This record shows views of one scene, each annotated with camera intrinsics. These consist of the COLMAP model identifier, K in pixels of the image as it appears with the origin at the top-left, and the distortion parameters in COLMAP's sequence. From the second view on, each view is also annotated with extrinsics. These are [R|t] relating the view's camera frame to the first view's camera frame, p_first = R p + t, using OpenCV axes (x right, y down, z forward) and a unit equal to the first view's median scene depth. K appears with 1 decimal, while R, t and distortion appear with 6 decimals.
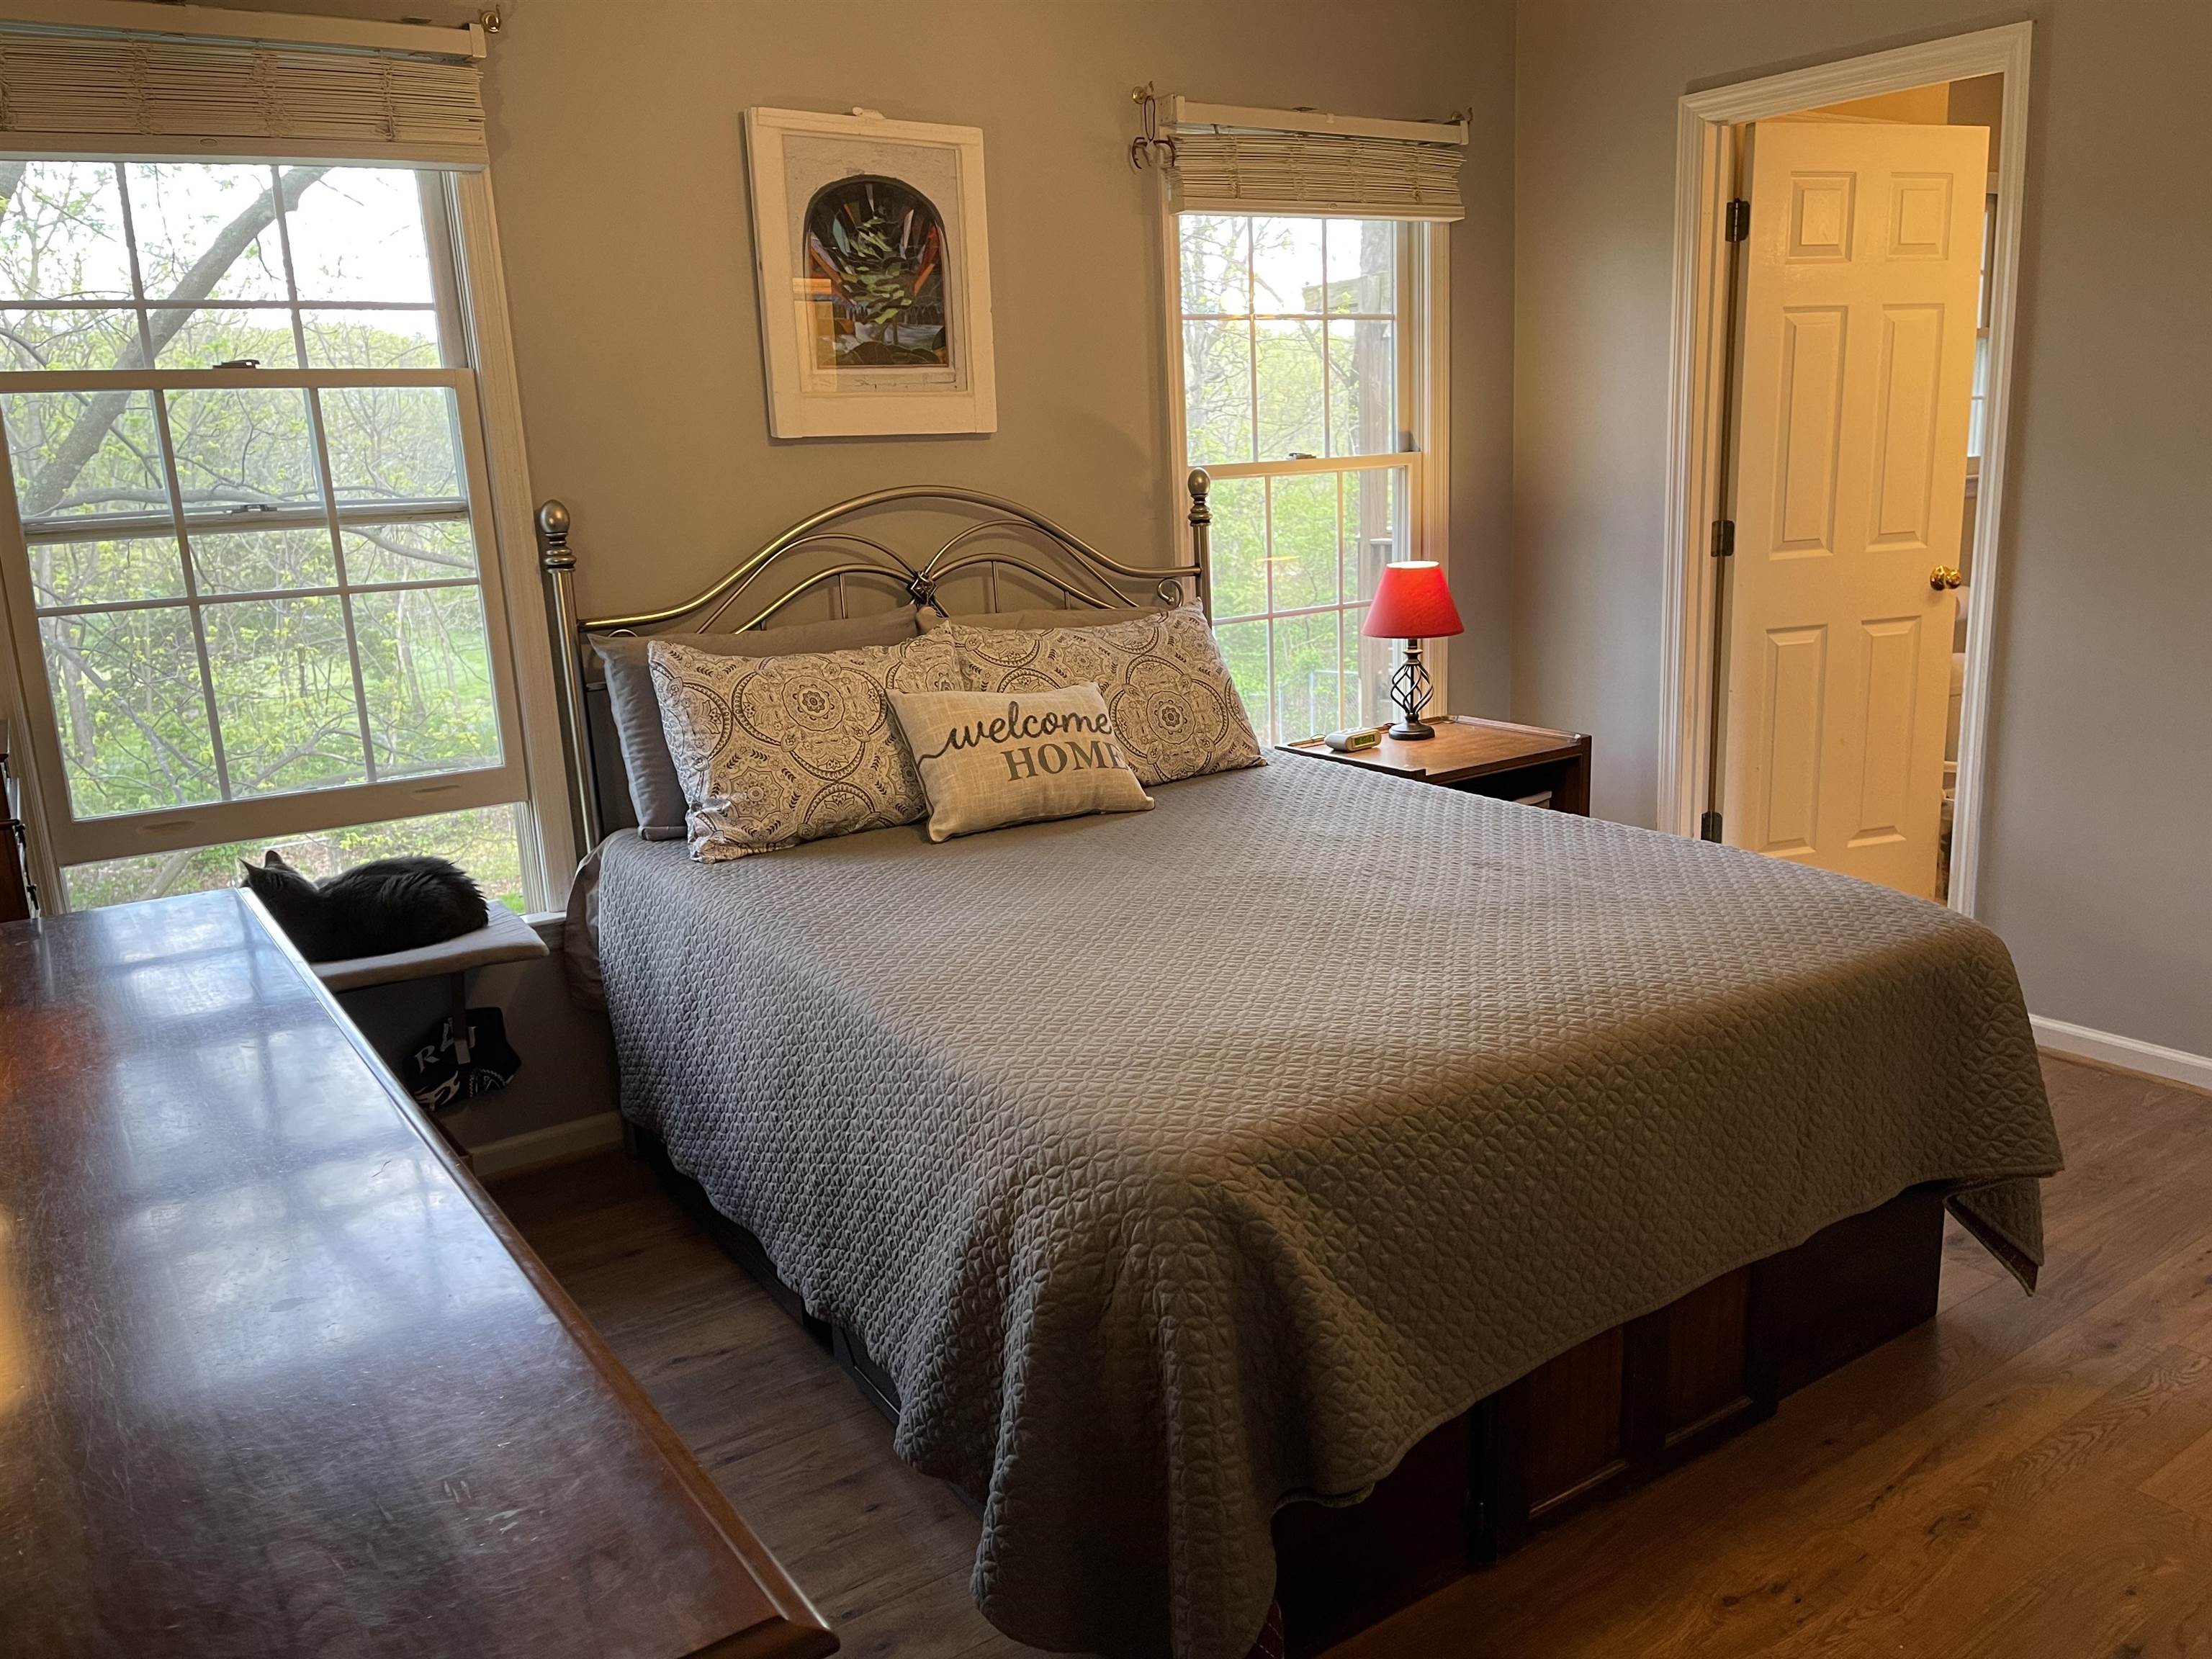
lens RADIAL K [[1665.4, 0, 1124.1], [0, 1665.4, 822.9], [0, 0, 1]] dist [0.050596, -0.055161]
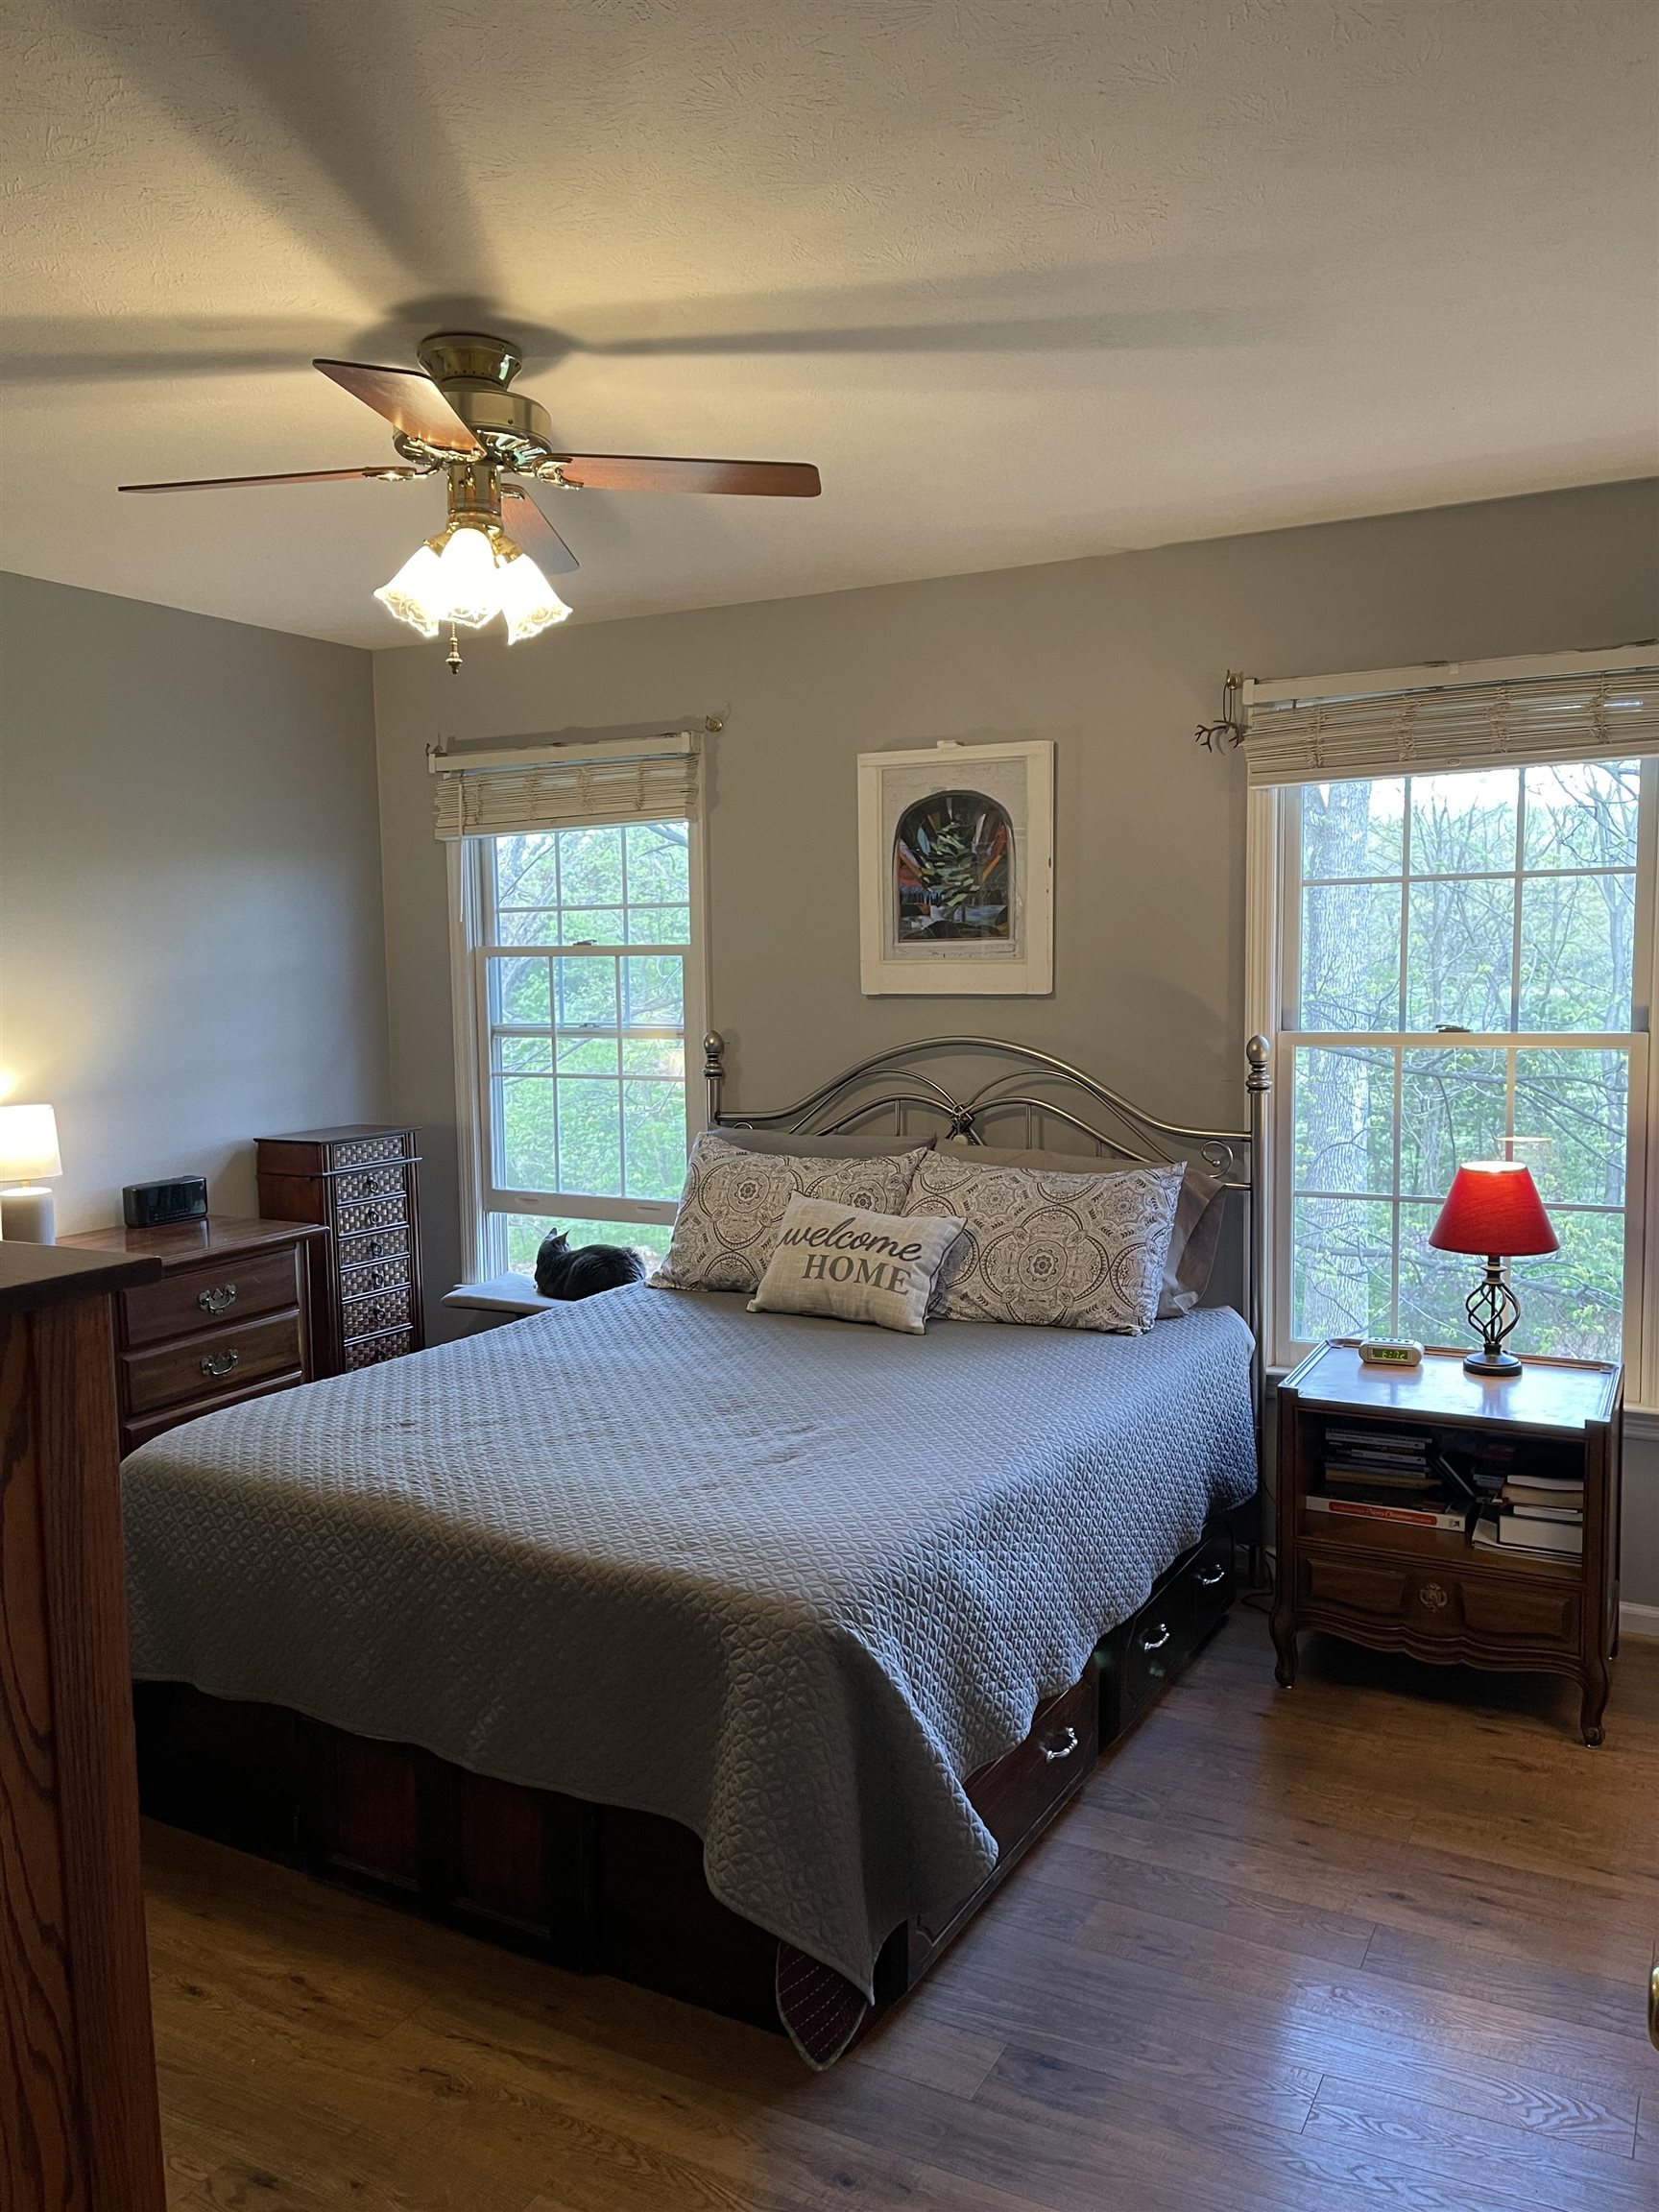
lens RADIAL K [[1665.4, 0, 851.2], [0, 1665.4, 1122.6], [0, 0, 1]] dist [0.050596, -0.055161]
pose [[0.450446, 0.115461, -0.885306, 0.931877], [-0.203727, 0.978734, 0.023989, -0.158408], [0.869249, 0.169555, 0.464390, 0.398472]]
